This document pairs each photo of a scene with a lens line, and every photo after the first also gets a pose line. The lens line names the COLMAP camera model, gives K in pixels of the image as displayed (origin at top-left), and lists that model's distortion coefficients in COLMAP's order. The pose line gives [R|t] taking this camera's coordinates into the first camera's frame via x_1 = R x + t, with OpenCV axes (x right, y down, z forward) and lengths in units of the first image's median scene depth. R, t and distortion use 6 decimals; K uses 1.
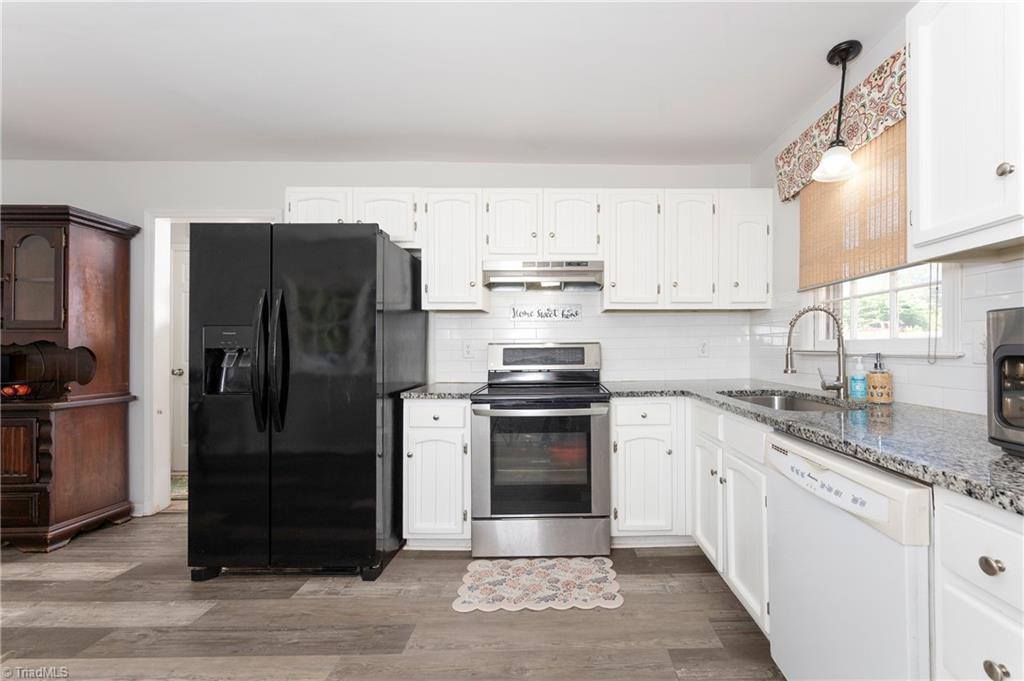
lens RADIAL K [[416.2, 0, 566.3], [0, 416.2, 350.1], [0, 0, 1]] dist [-0.001194, -0.000174]
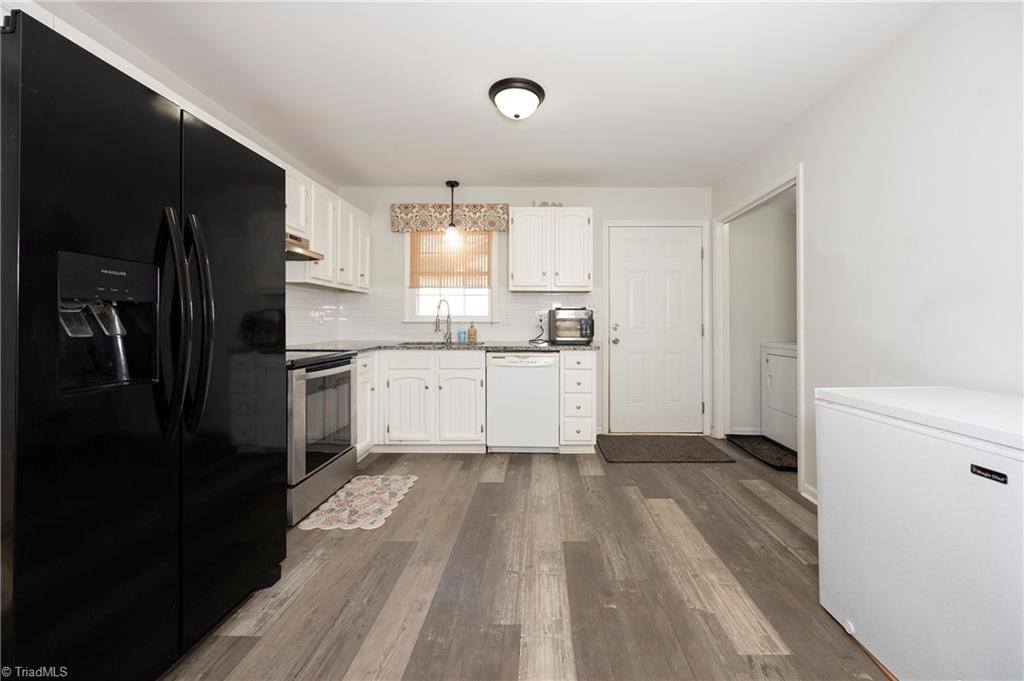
lens RADIAL K [[411.9, 0, 515.3], [0, 411.9, 321.3], [0, 0, 1]] dist [0.000680, 0.000040]
pose [[0.077955, 0.011171, 0.996894, -1.295365], [-0.002047, 0.999937, -0.011045, 0.026663], [-0.996955, -0.001179, 0.077973, 0.447180]]
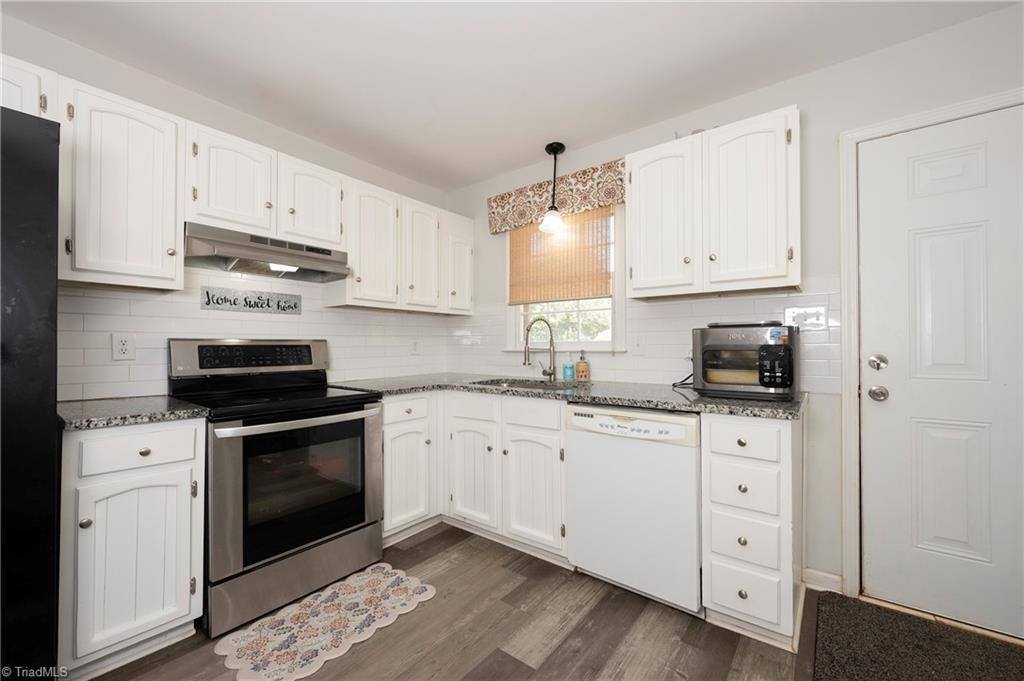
lens RADIAL K [[403.7, 0, 509.9], [0, 403.7, 345.3], [0, 0, 1]] dist [-0.002207, -0.000192]
pose [[0.639531, 0.007104, 0.768732, -0.483145], [0.000852, 0.999950, -0.009949, 0.003310], [-0.768764, 0.007017, 0.639494, 0.182869]]
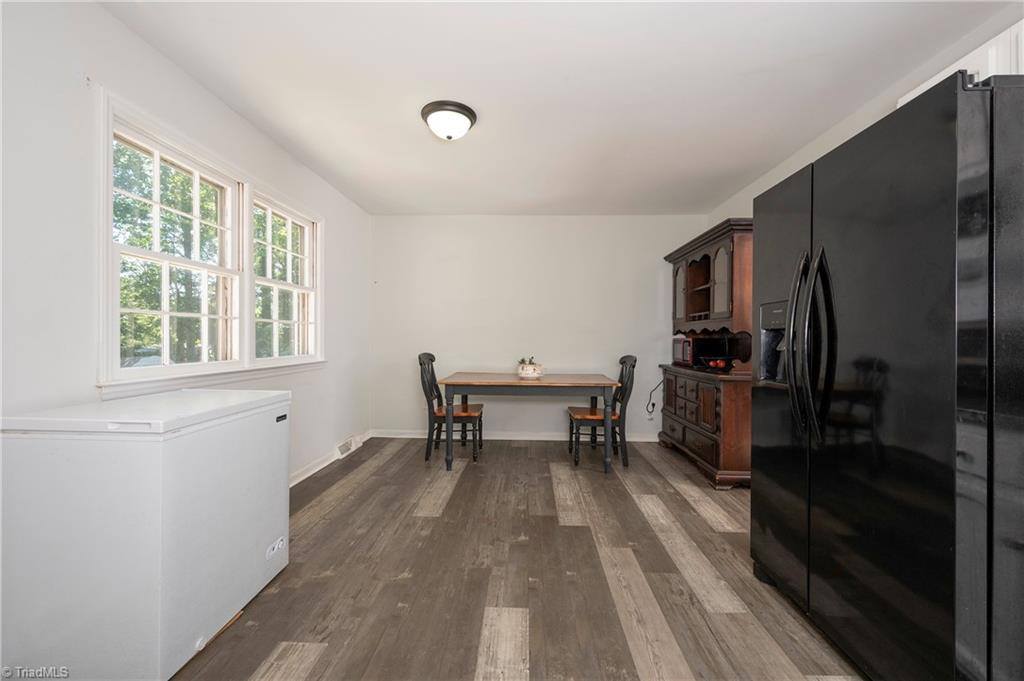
lens RADIAL K [[405.9, 0, 514.1], [0, 405.9, 337.4], [0, 0, 1]] dist [0.000386, -0.000001]
pose [[-0.053596, 0.000778, -0.998562, 0.056057], [-0.003694, 0.999993, 0.000977, 0.014671], [0.998556, 0.003741, -0.053592, 0.500424]]
